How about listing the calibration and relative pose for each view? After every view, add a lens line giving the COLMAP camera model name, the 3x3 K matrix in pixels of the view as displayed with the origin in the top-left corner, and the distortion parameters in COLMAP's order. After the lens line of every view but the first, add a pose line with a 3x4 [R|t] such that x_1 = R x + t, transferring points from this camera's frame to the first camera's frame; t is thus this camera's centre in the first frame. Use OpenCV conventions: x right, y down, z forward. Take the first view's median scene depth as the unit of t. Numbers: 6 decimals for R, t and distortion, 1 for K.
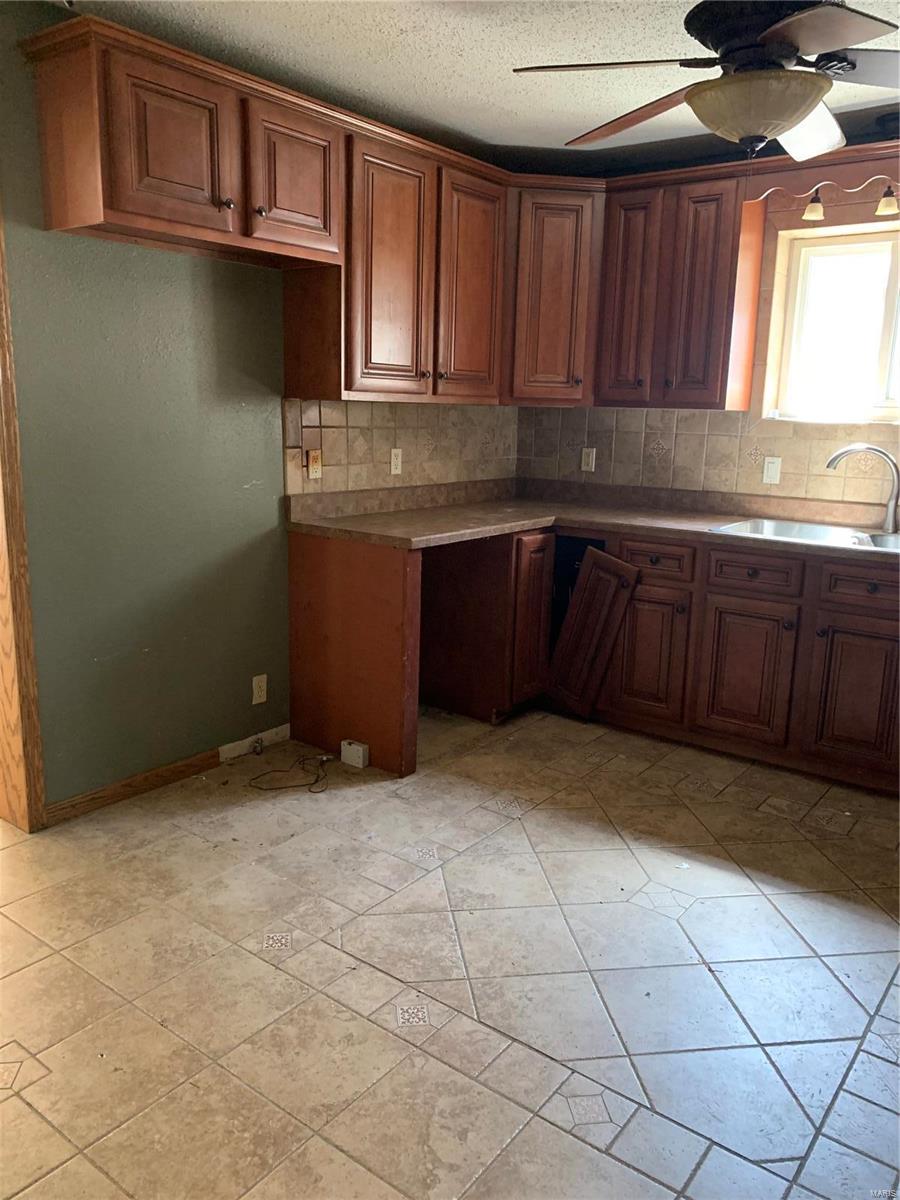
lens RADIAL K [[915.4, 0, 453.8], [0, 915.4, 598.0], [0, 0, 1]] dist [0.023032, -0.026959]
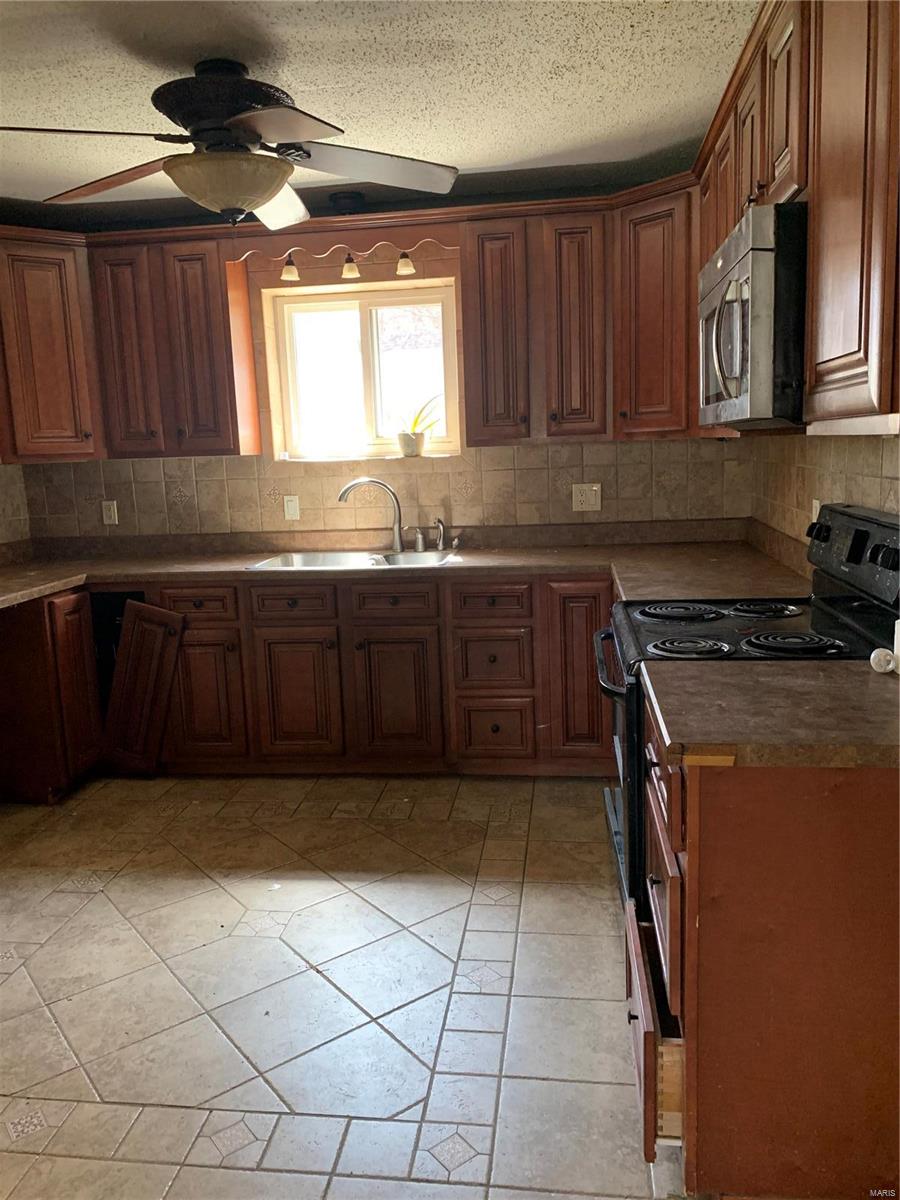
lens RADIAL K [[915.4, 0, 448.3], [0, 915.4, 600.4], [0, 0, 1]] dist [0.023032, -0.026959]
pose [[0.868266, -0.140134, 0.475895, -0.027994], [0.161291, 0.986900, -0.003666, 0.003756], [-0.469147, 0.079941, 0.879495, -0.035659]]
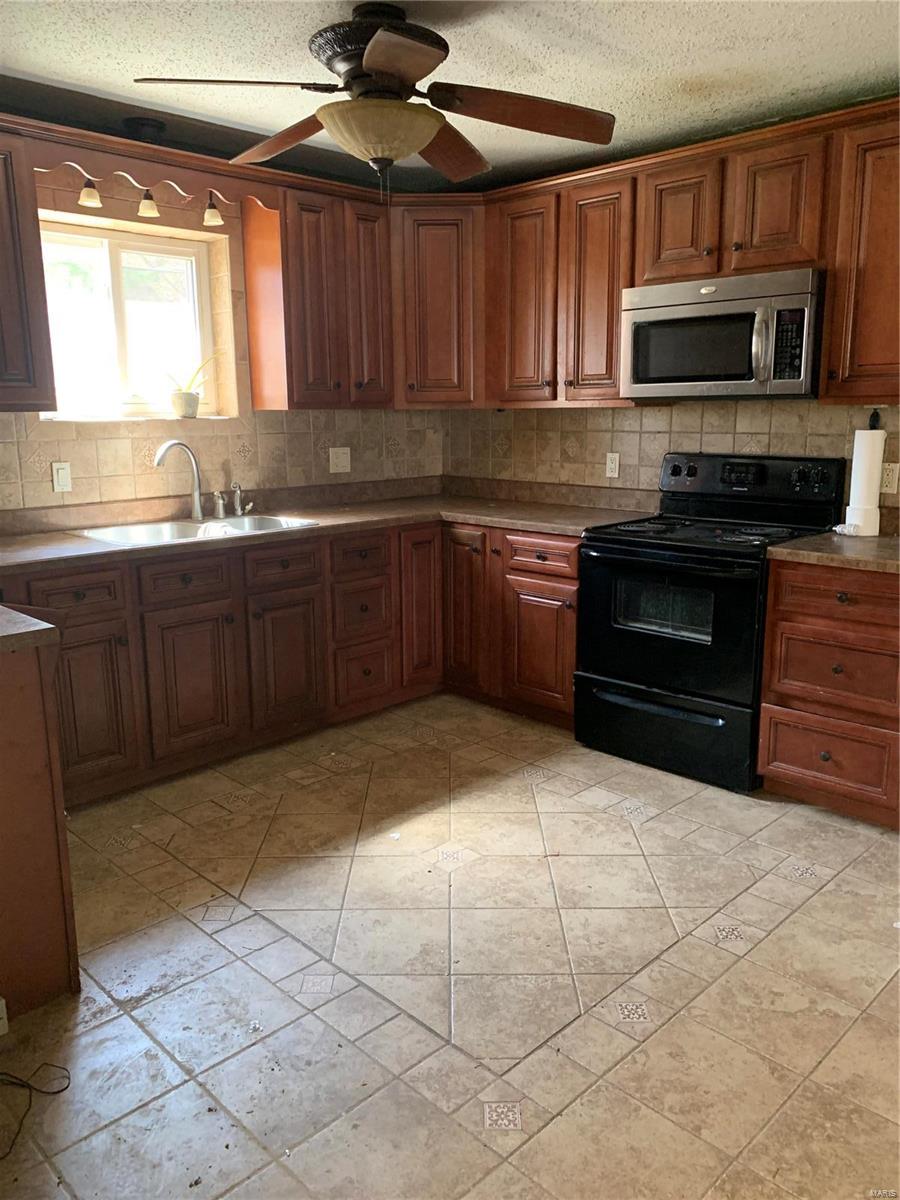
lens RADIAL K [[915.4, 0, 450.5], [0, 915.4, 605.5], [0, 0, 1]] dist [0.023032, -0.026959]
pose [[0.131994, -0.236702, 0.962575, -0.627677], [0.215568, 0.954685, 0.205202, -0.152101], [-0.967527, 0.180415, 0.177038, 0.619888]]
